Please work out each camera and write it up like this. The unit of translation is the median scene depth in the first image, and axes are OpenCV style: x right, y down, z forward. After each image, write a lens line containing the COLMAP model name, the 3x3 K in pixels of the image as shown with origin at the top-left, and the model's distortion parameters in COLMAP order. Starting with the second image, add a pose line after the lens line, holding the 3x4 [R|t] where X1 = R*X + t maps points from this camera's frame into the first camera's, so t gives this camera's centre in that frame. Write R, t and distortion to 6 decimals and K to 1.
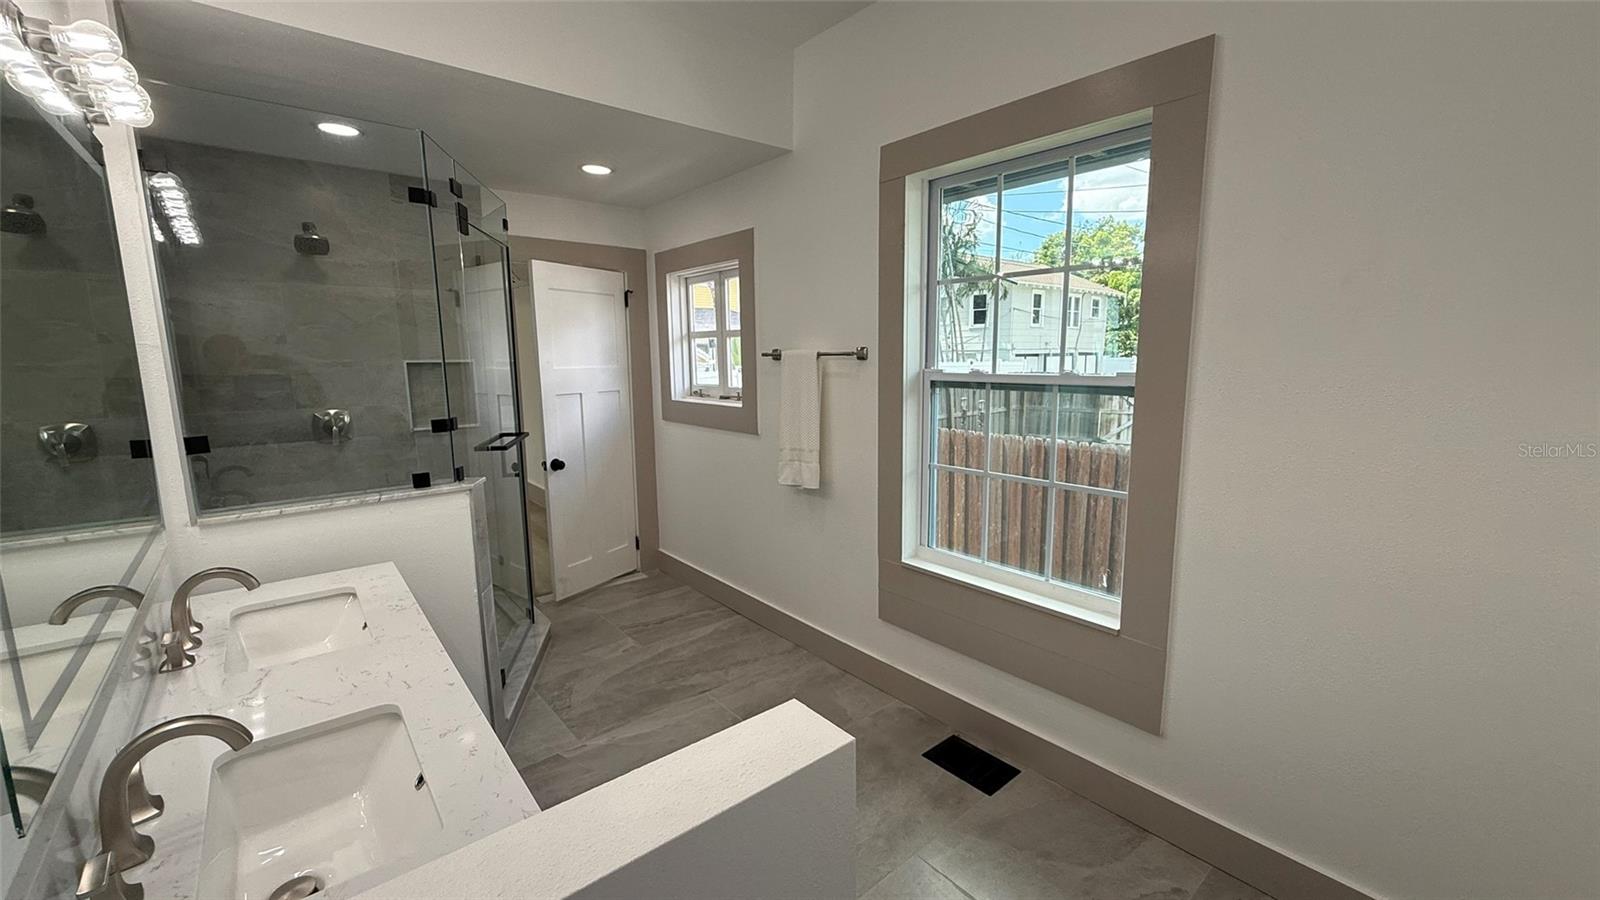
lens RADIAL K [[638.8, 0, 797.3], [0, 638.8, 451.4], [0, 0, 1]] dist [-0.000336, -0.000133]
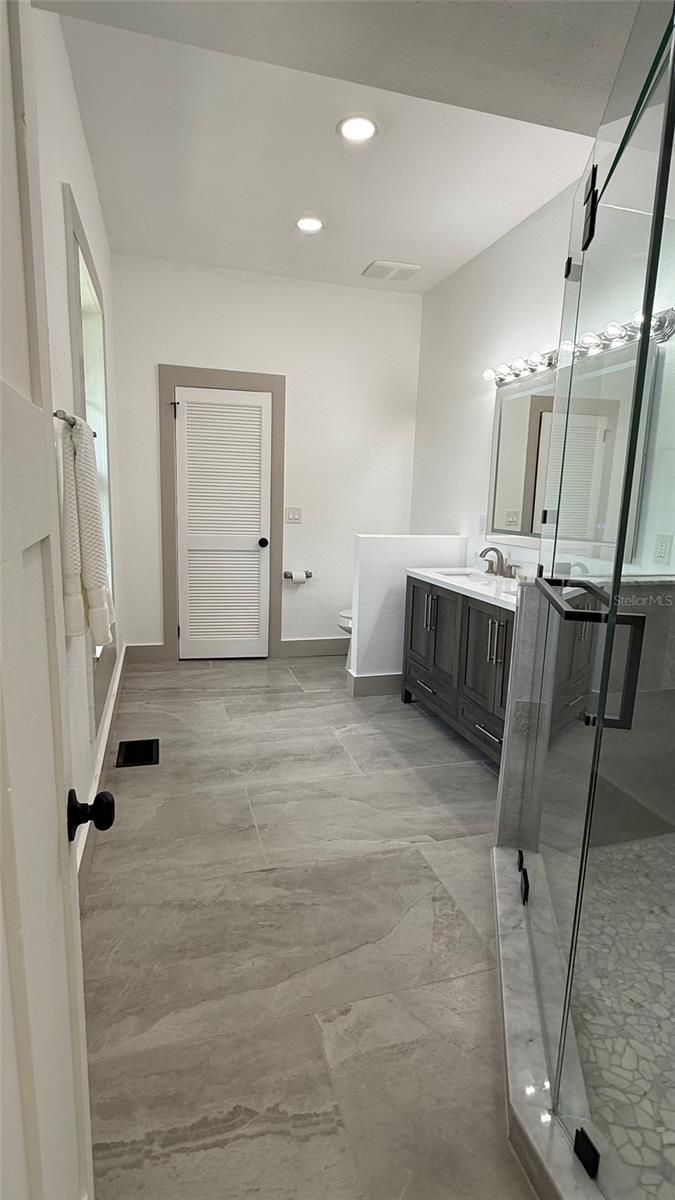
lens RADIAL K [[583.2, 0, 337.5], [0, 583.2, 600.0], [0, 0, 1]] dist [0.000453, 0.000141]
pose [[-0.917390, -0.090537, 0.387554, -0.445394], [0.041533, 0.946685, 0.319471, -0.157818], [-0.395816, 0.309176, -0.864719, 1.401776]]
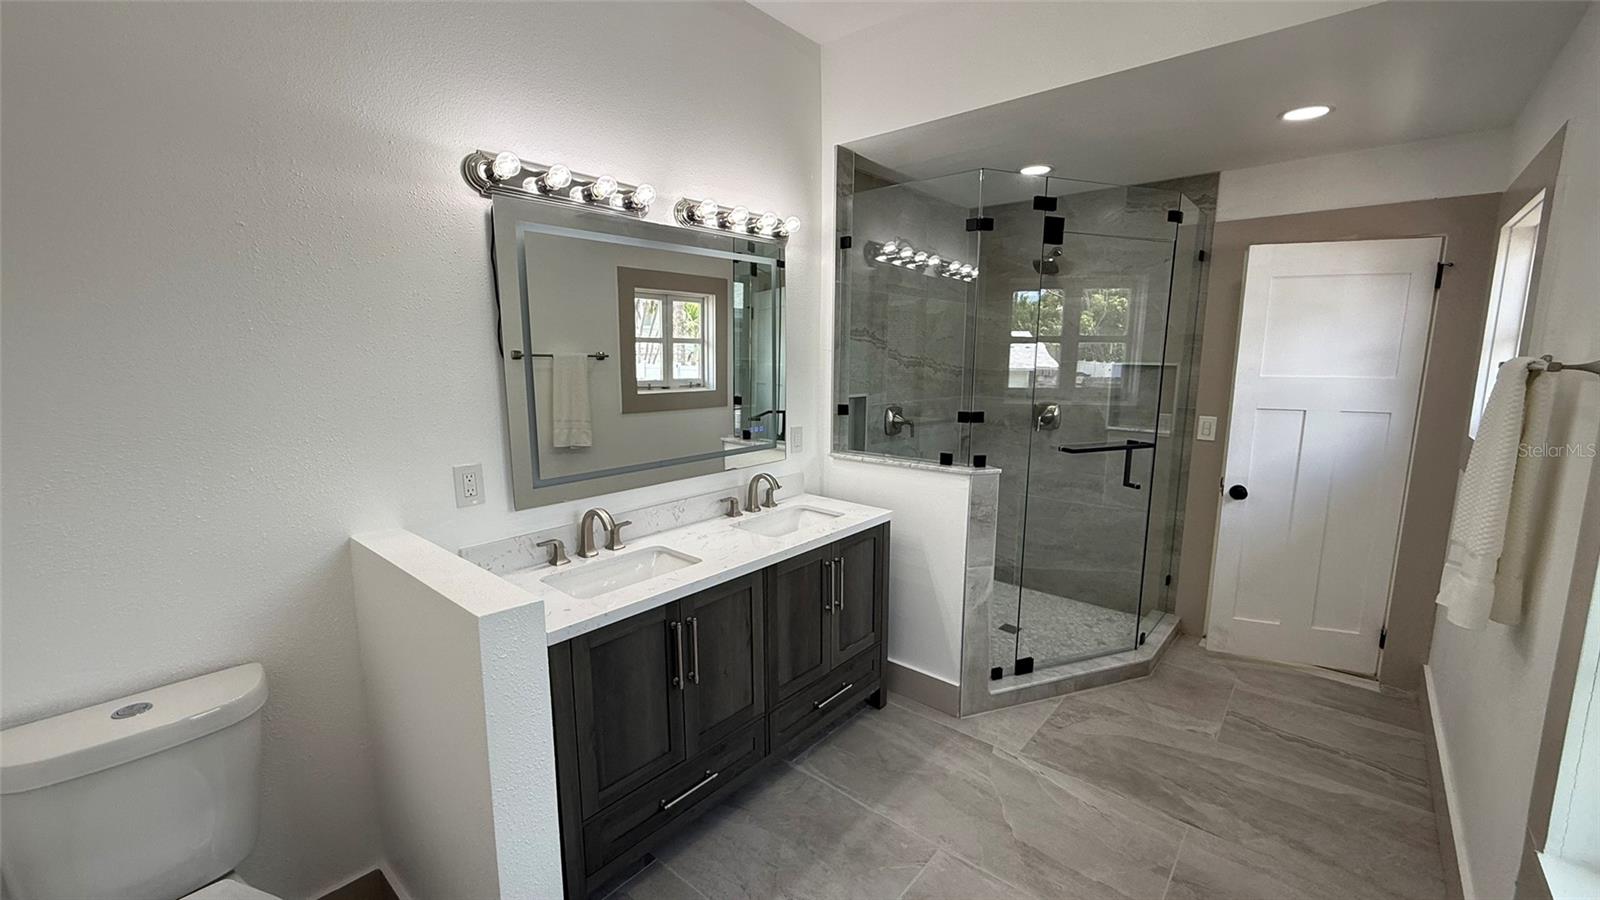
lens RADIAL K [[638.8, 0, 797.3], [0, 638.8, 451.4], [0, 0, 1]] dist [-0.000336, -0.000133]
pose [[0.161082, 0.154885, -0.974712, 0.402155], [-0.157801, 0.978945, 0.129479, -0.058901], [0.974244, 0.132954, 0.182131, 0.354023]]
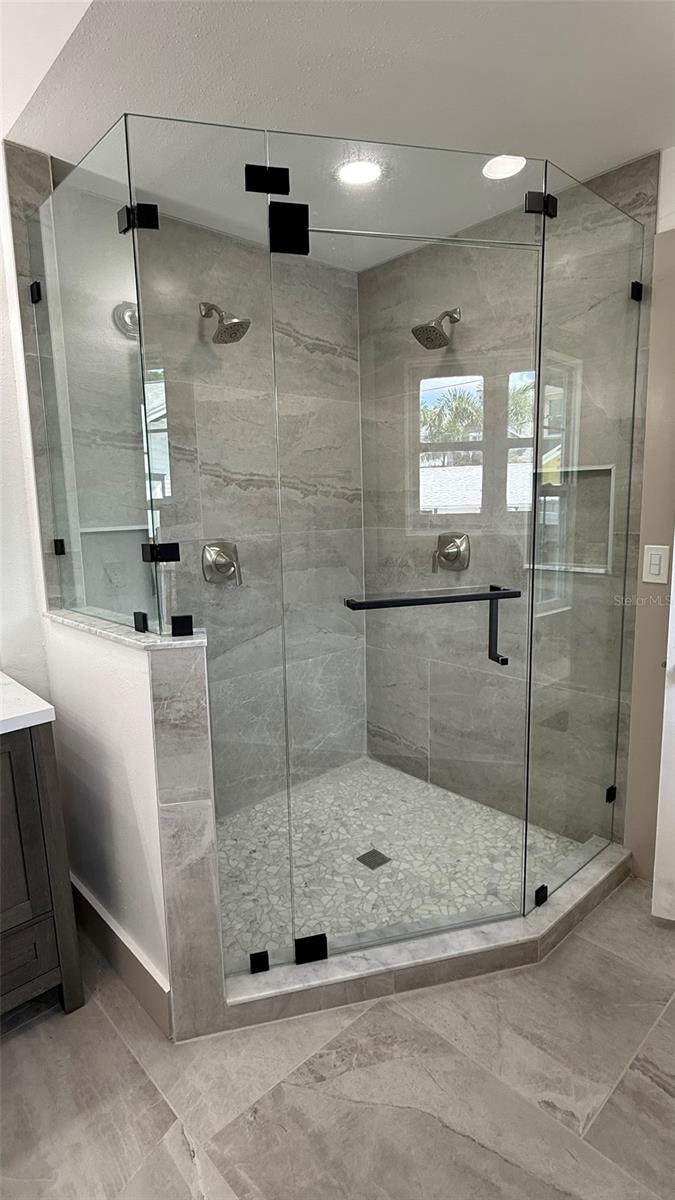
lens RADIAL K [[622.8, 0, 332.5], [0, 622.8, 598.2], [0, 0, 1]] dist [0.003226, -0.000231]
pose [[0.051357, 0.156875, -0.986282, 0.104363], [-0.128481, 0.980416, 0.149252, -0.086539], [0.990381, 0.119054, 0.070506, 0.836552]]
